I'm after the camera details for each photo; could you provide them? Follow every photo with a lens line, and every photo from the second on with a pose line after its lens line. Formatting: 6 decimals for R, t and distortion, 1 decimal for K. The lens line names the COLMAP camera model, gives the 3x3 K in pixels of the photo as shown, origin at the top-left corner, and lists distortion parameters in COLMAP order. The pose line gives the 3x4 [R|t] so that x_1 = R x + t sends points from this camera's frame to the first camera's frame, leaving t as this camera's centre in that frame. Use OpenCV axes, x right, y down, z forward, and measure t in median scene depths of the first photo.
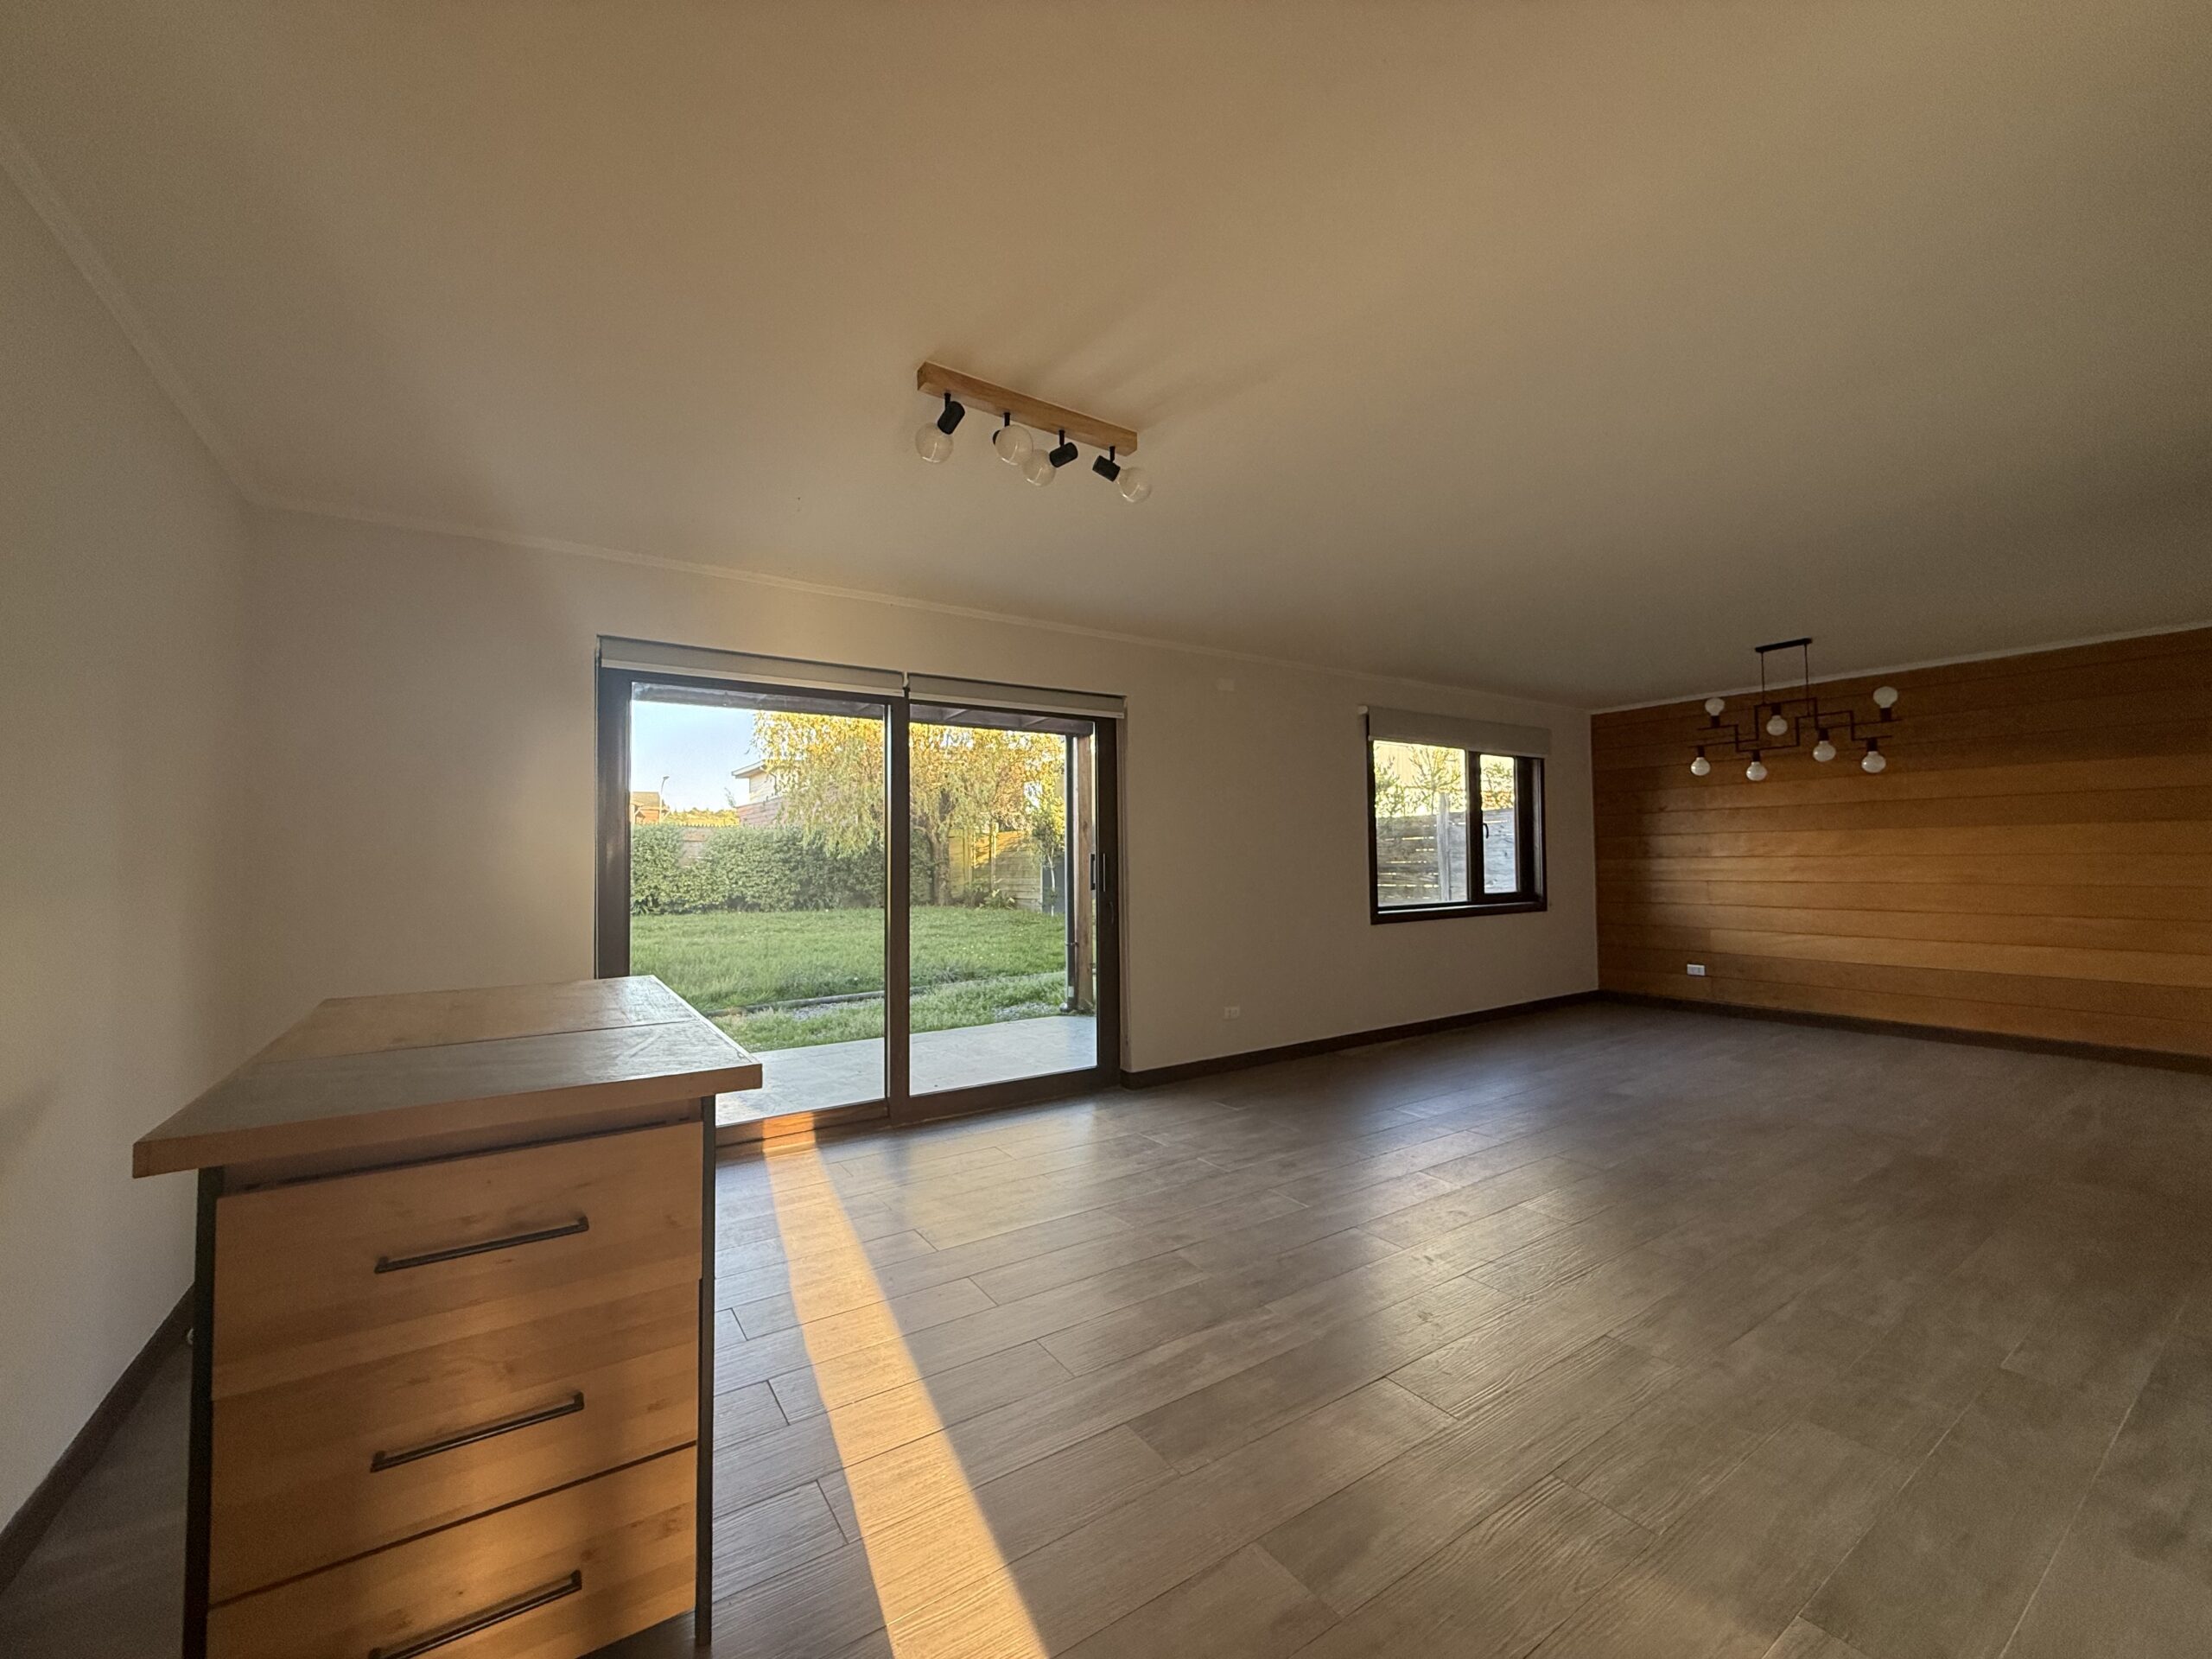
lens RADIAL K [[880.1, 0, 1098.7], [0, 880.1, 811.0], [0, 0, 1]] dist [0.000751, -0.000636]
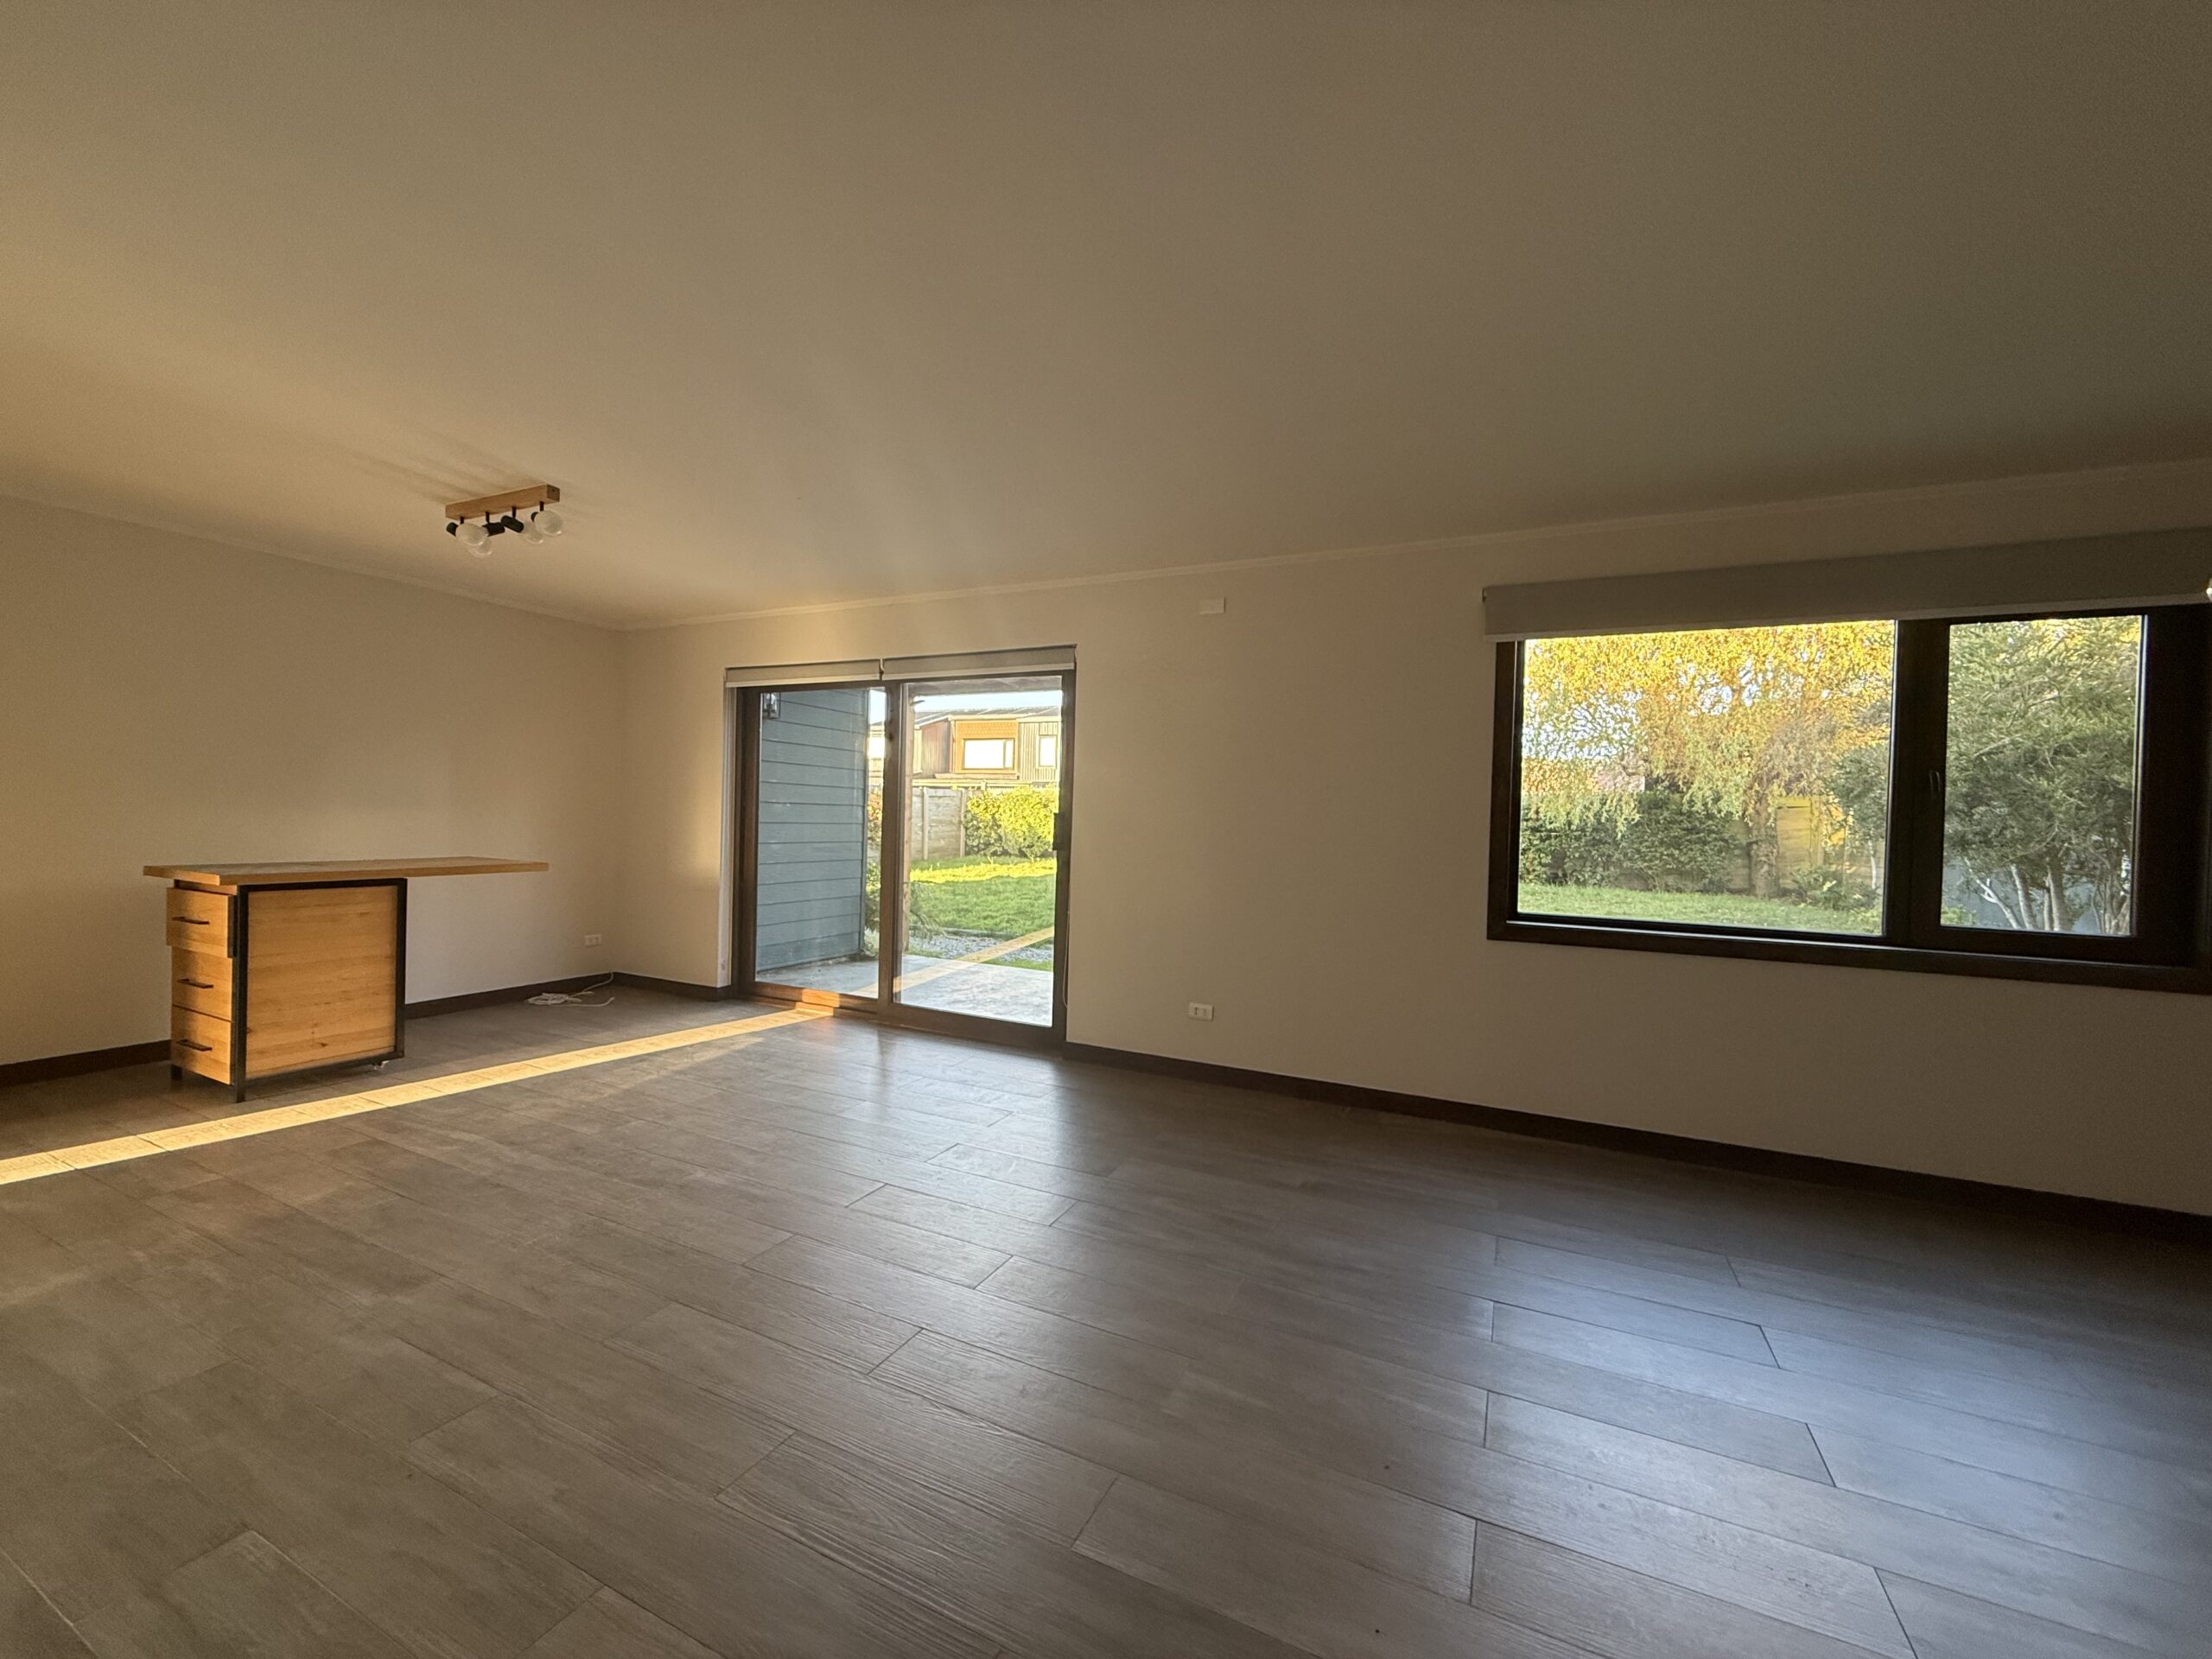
lens RADIAL K [[880.1, 0, 1101.4], [0, 880.1, 821.0], [0, 0, 1]] dist [0.000751, -0.000636]
pose [[0.507278, 0.026141, -0.861386, 0.856203], [0.013751, 0.999167, 0.038421, 0.021677], [0.861673, -0.031335, 0.506496, 0.544961]]
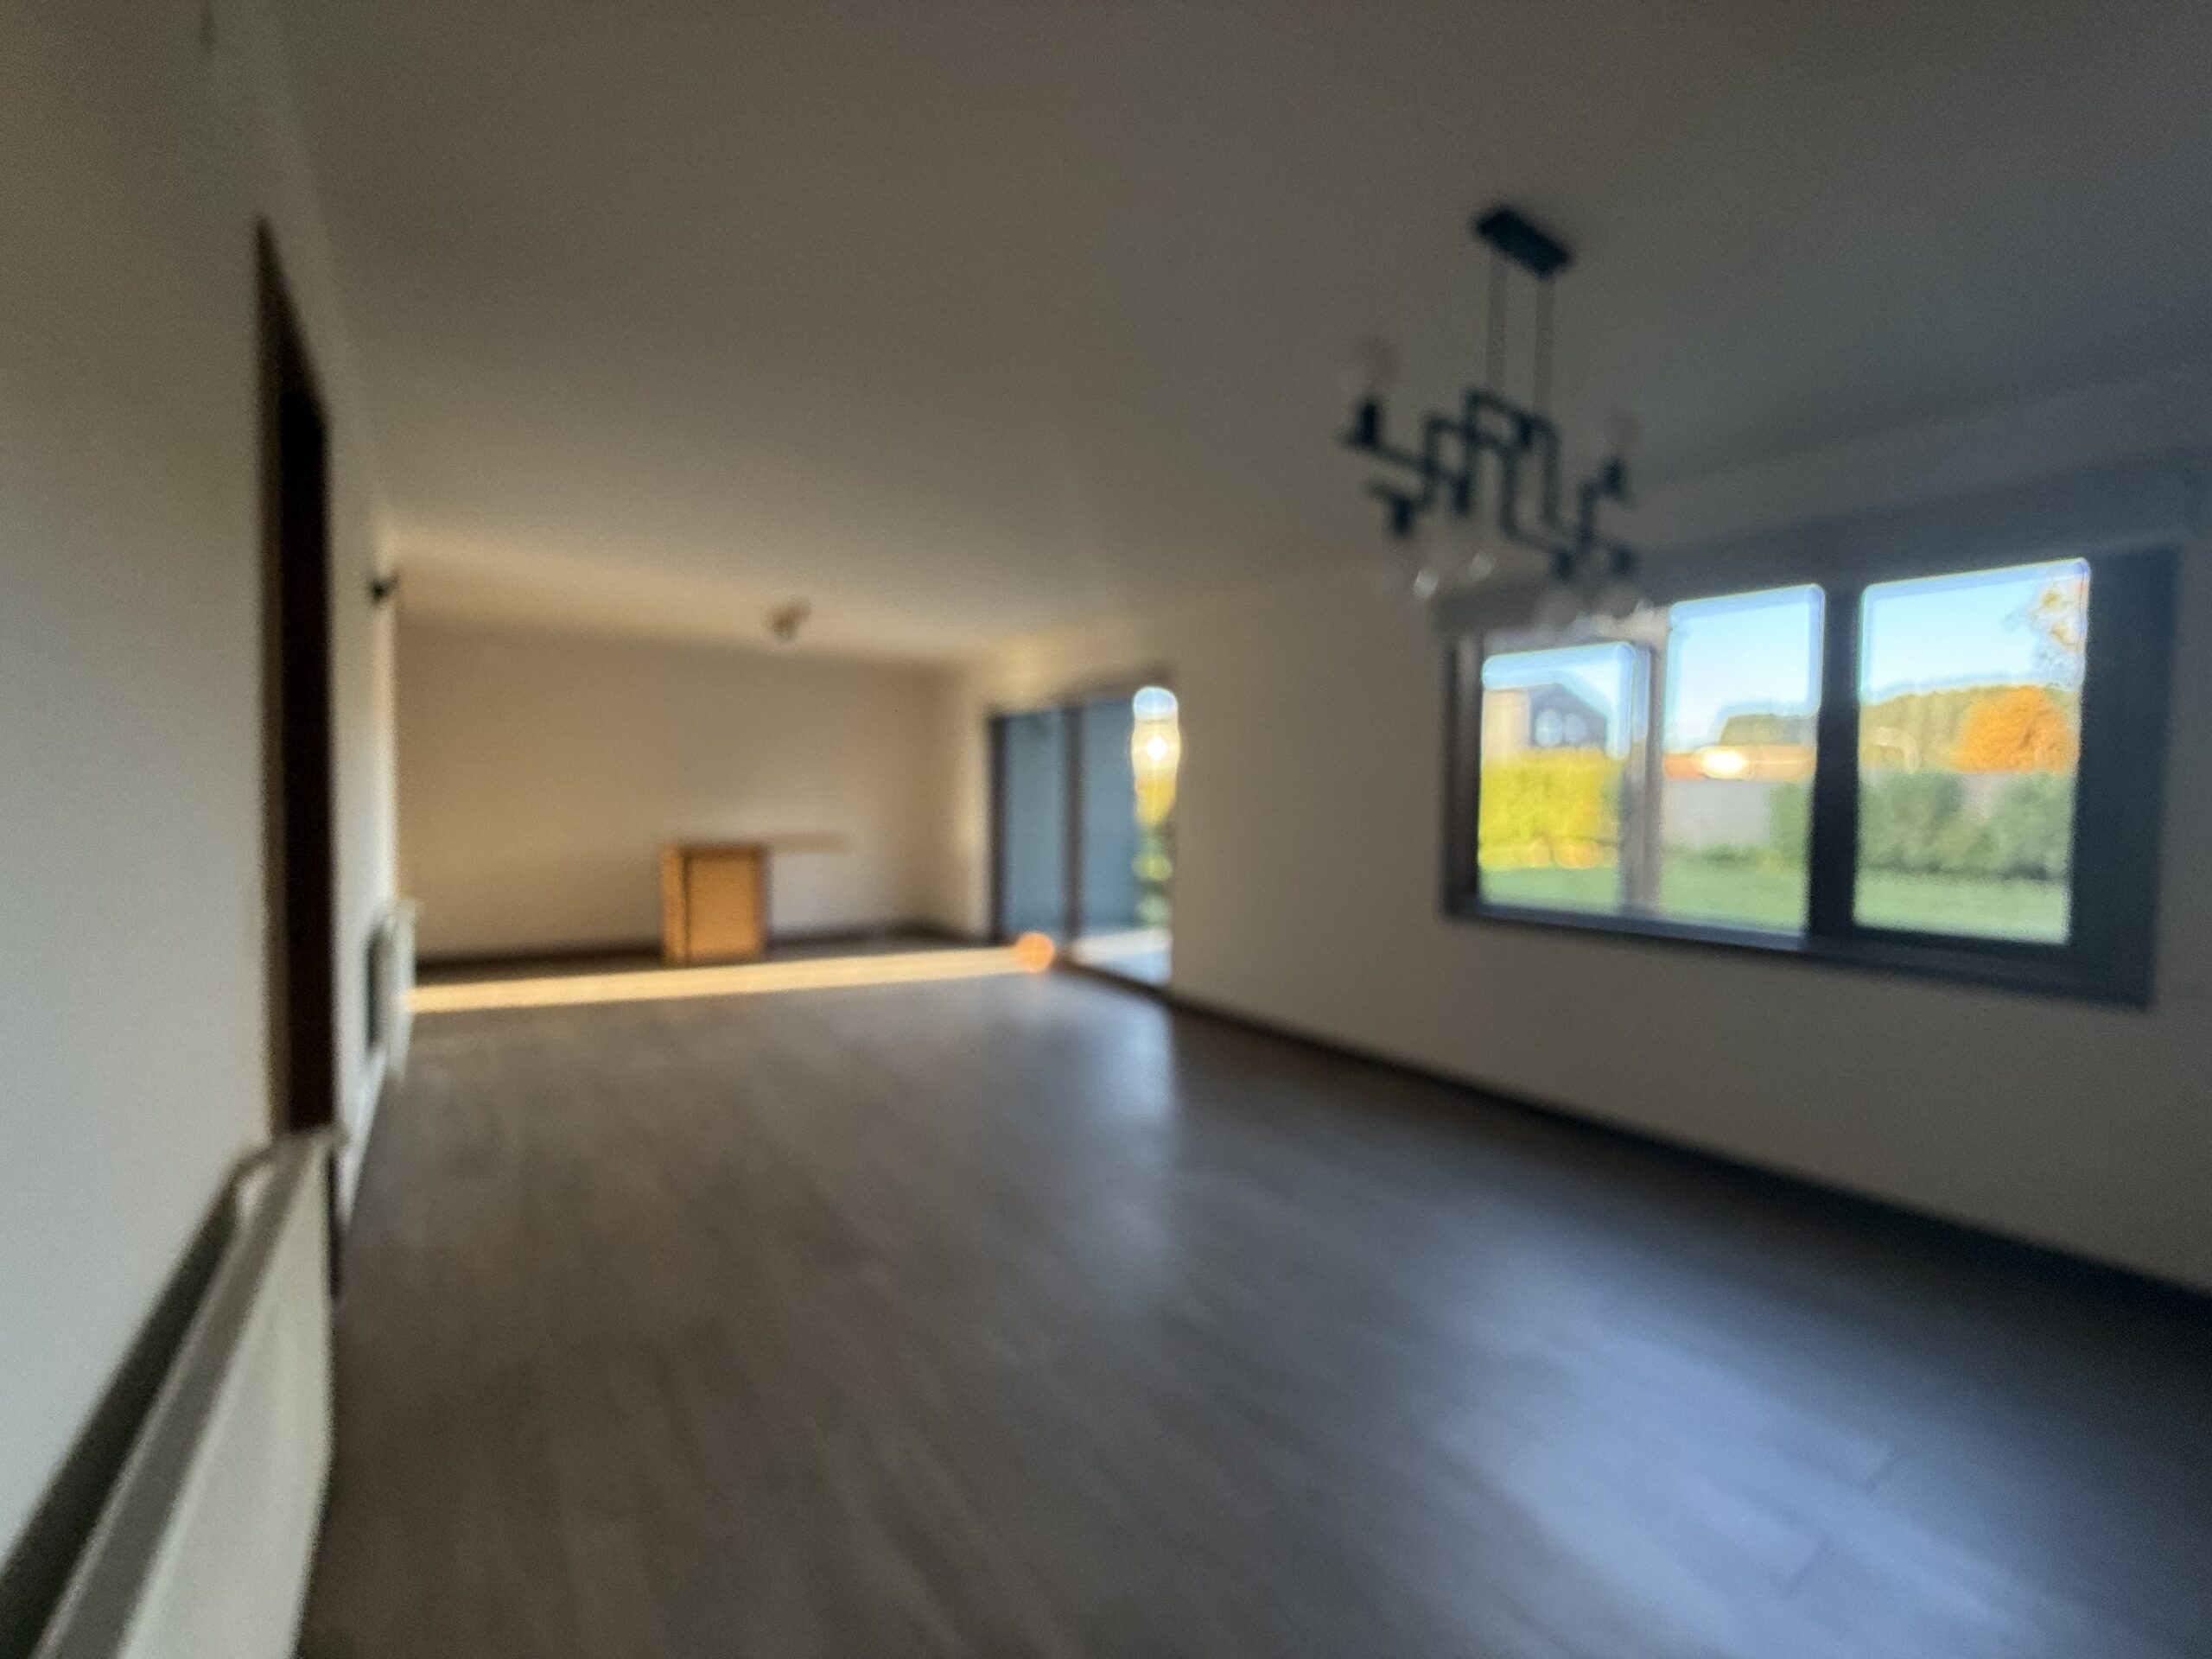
lens RADIAL K [[880.1, 0, 1115.4], [0, 880.1, 822.0], [0, 0, 1]] dist [0.000751, -0.000636]
pose [[0.034710, 0.041828, -0.998522, 1.183012], [0.036966, 0.998386, 0.043107, 0.019925], [0.998714, -0.038407, 0.033108, 0.889618]]
